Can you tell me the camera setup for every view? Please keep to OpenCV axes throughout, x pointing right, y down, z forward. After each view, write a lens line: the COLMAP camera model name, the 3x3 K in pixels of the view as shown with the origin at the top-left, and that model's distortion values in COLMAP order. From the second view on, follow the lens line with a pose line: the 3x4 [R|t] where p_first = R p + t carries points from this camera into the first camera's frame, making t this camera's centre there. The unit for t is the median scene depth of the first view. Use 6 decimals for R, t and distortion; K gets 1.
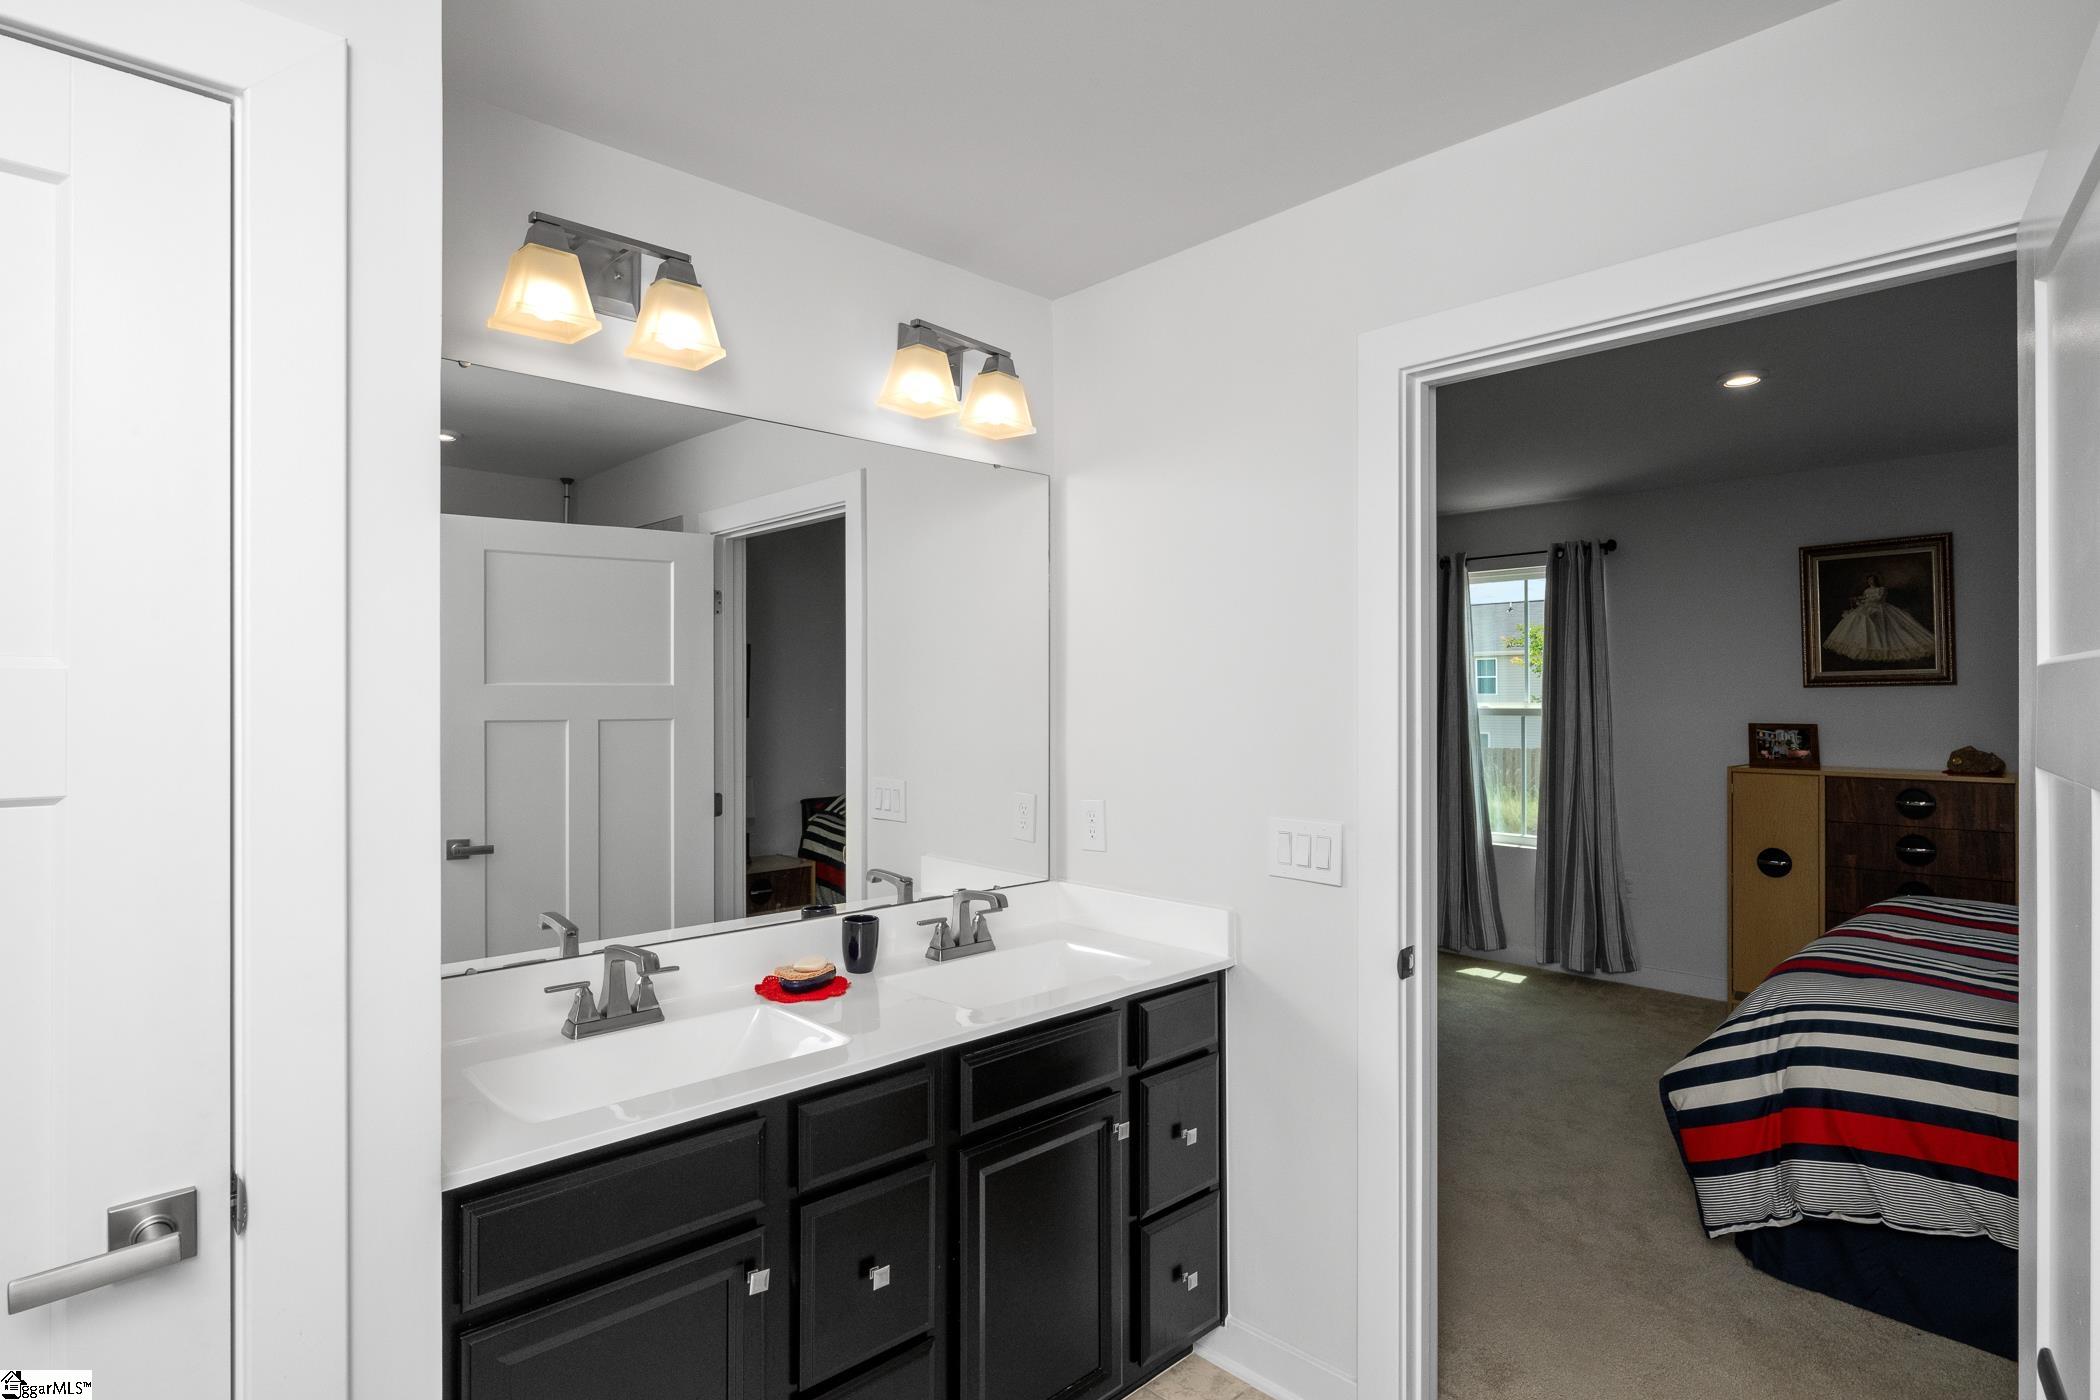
lens RADIAL K [[1088.0, 0, 1050.0], [0, 1088.0, 700.0], [0, 0, 1]] dist [0.000606, 0.000998]
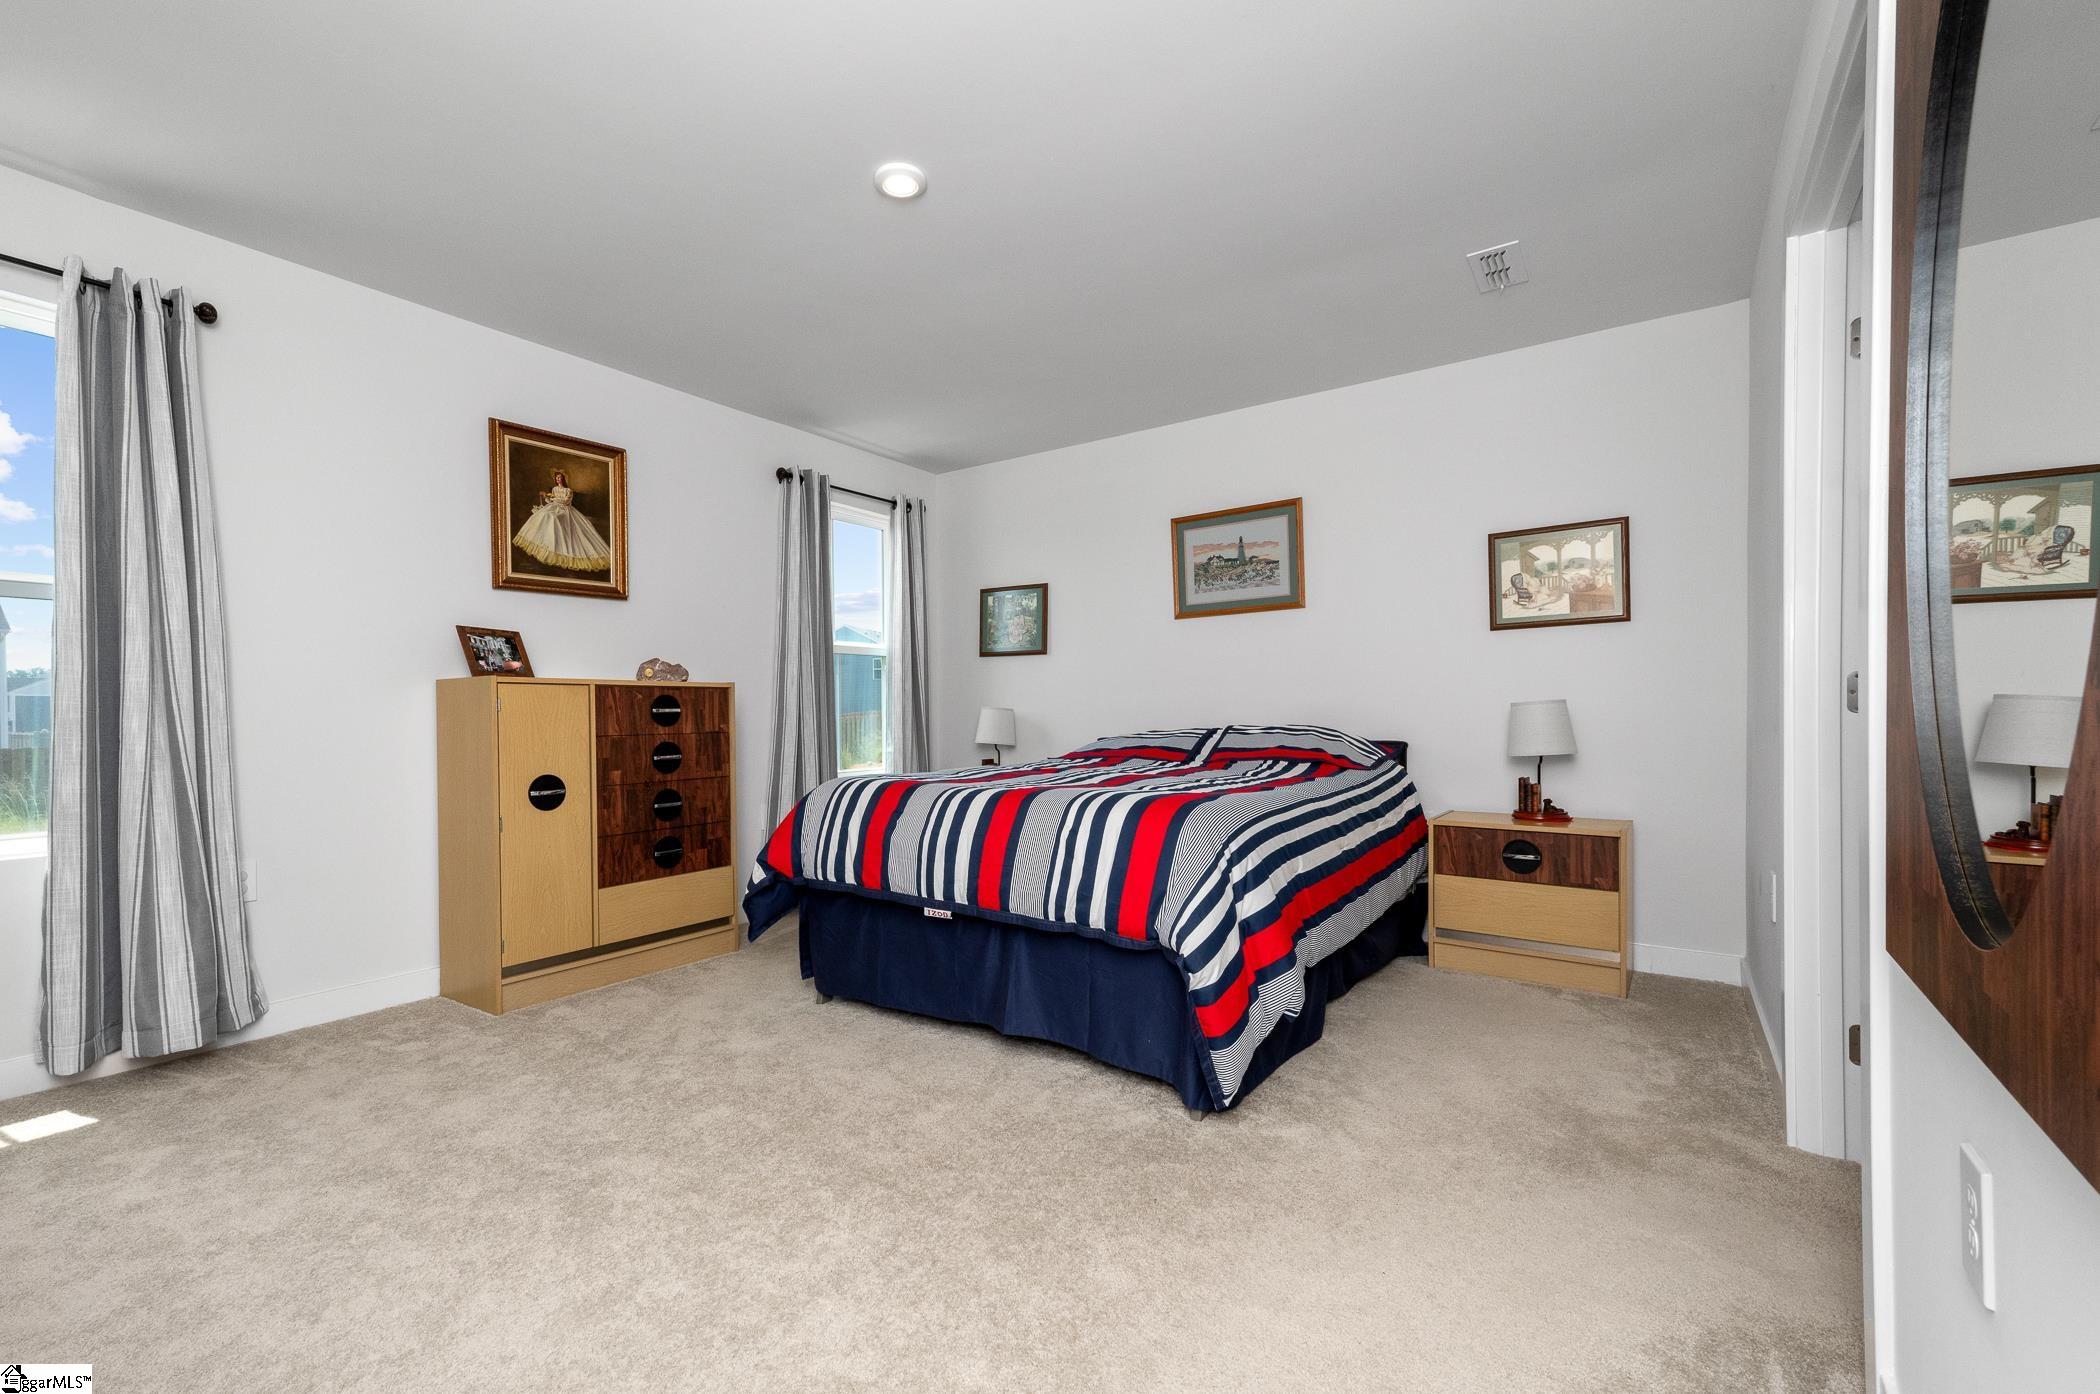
lens RADIAL K [[895.9, 0, 1022.4], [0, 895.9, 730.0], [0, 0, 1]] dist [0.000980, 0.000061]
pose [[-0.187618, -0.014567, 0.982134, -0.061997], [0.010734, 0.999800, 0.016879, 0.091917], [-0.982183, 0.013709, -0.187424, 0.749675]]
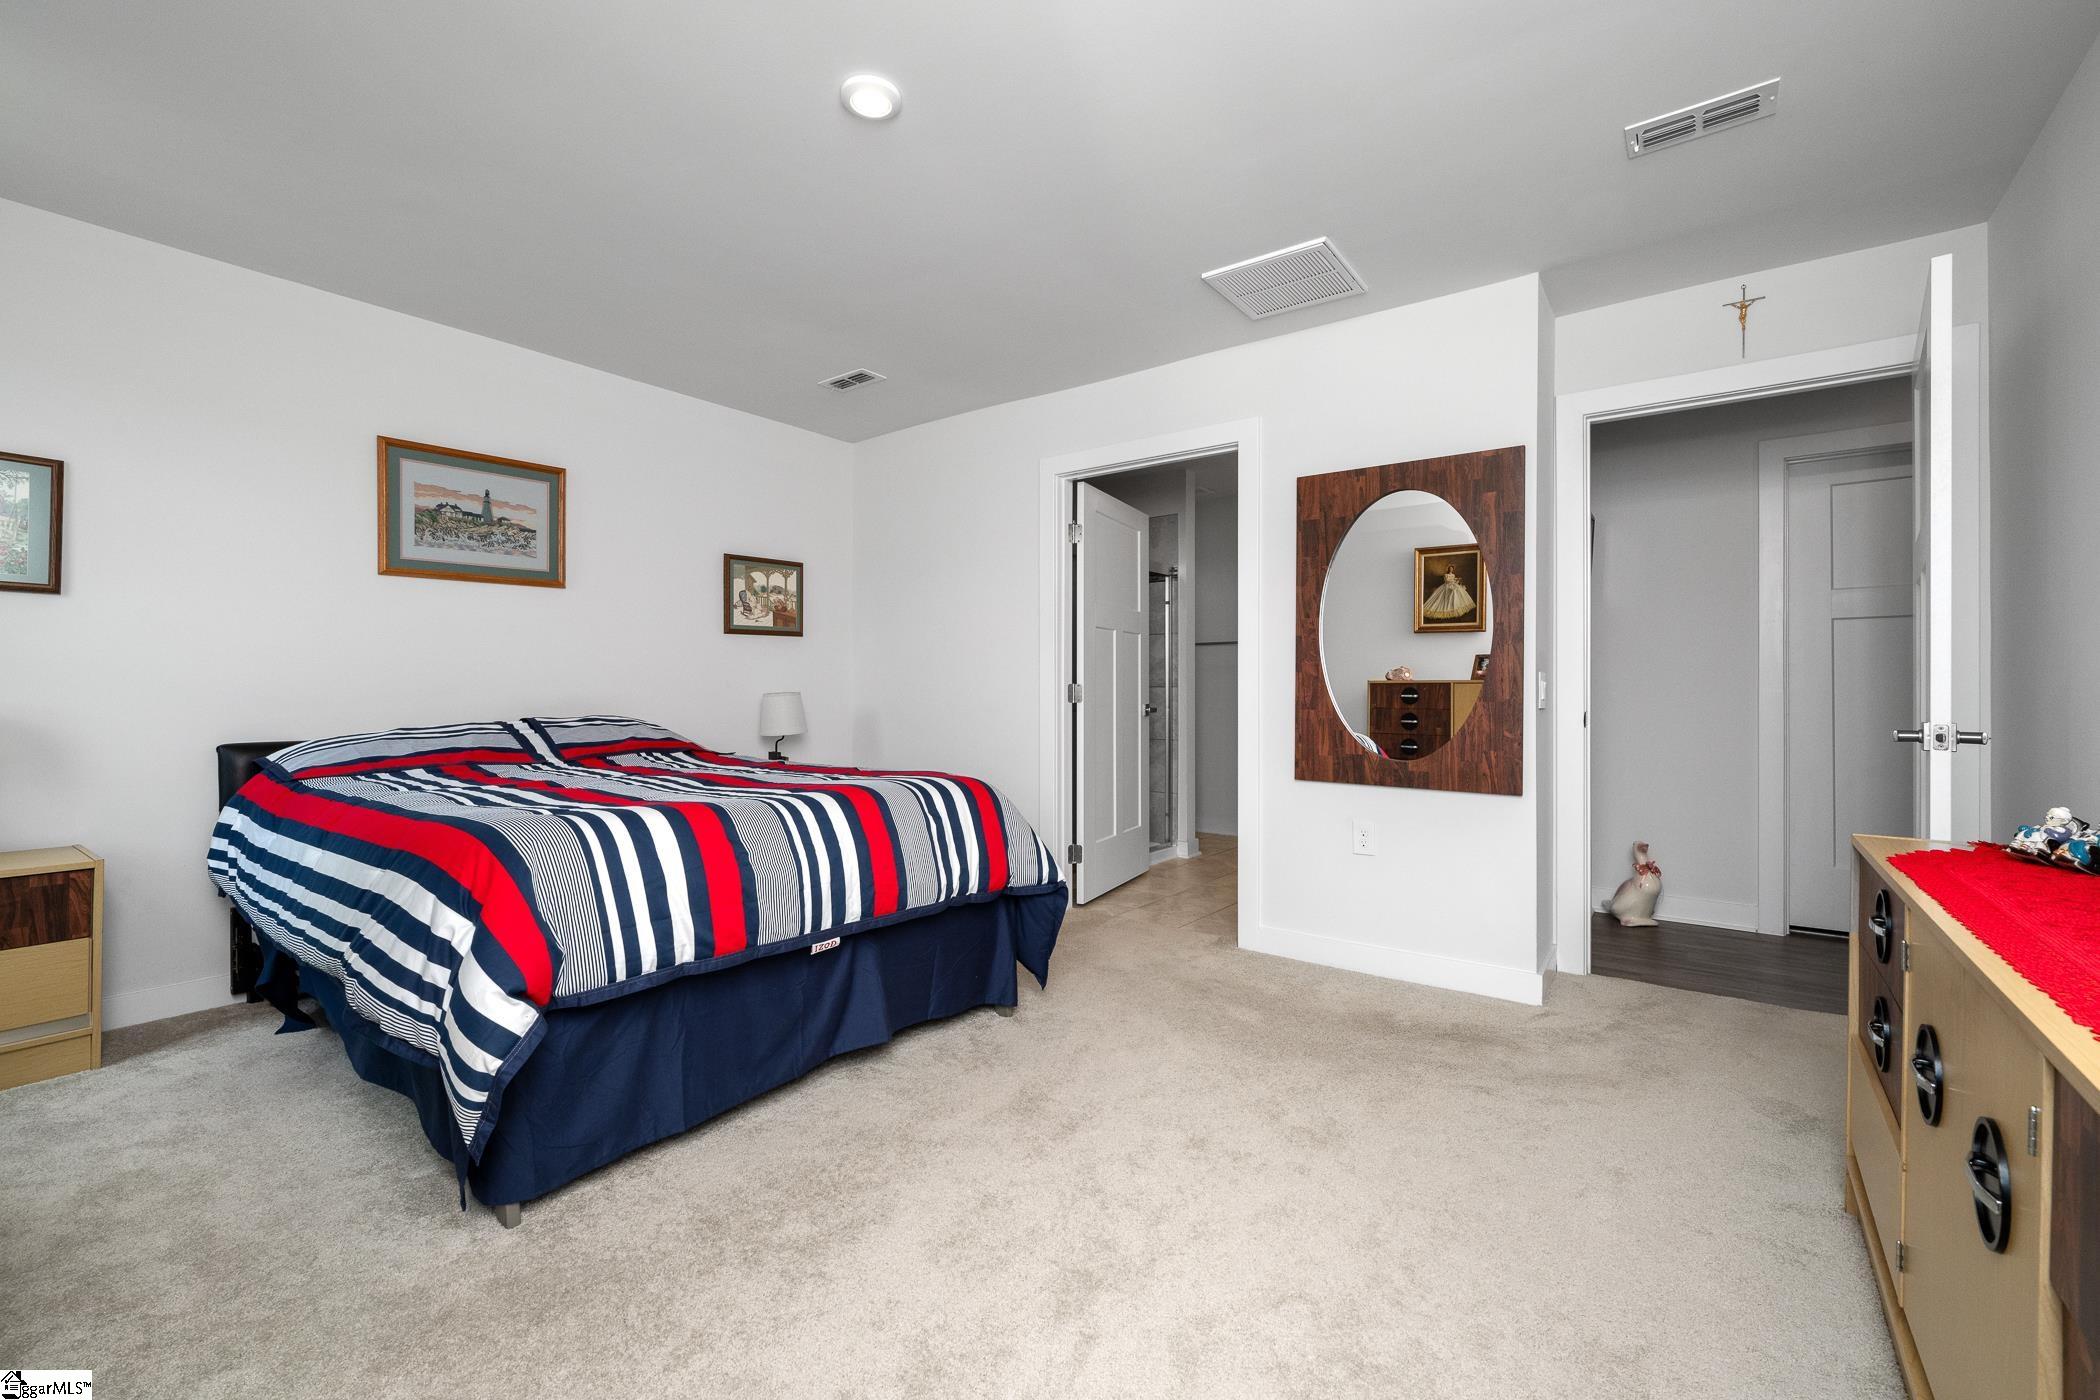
lens RADIAL K [[884.8, 0, 1046.6], [0, 884.8, 691.6], [0, 0, 1]] dist [-0.001578, -0.000067]
pose [[-0.986803, -0.001572, -0.161919, 0.442601], [-0.002267, 0.999989, 0.004106, 0.079195], [0.161911, 0.004419, -0.986795, 1.166832]]
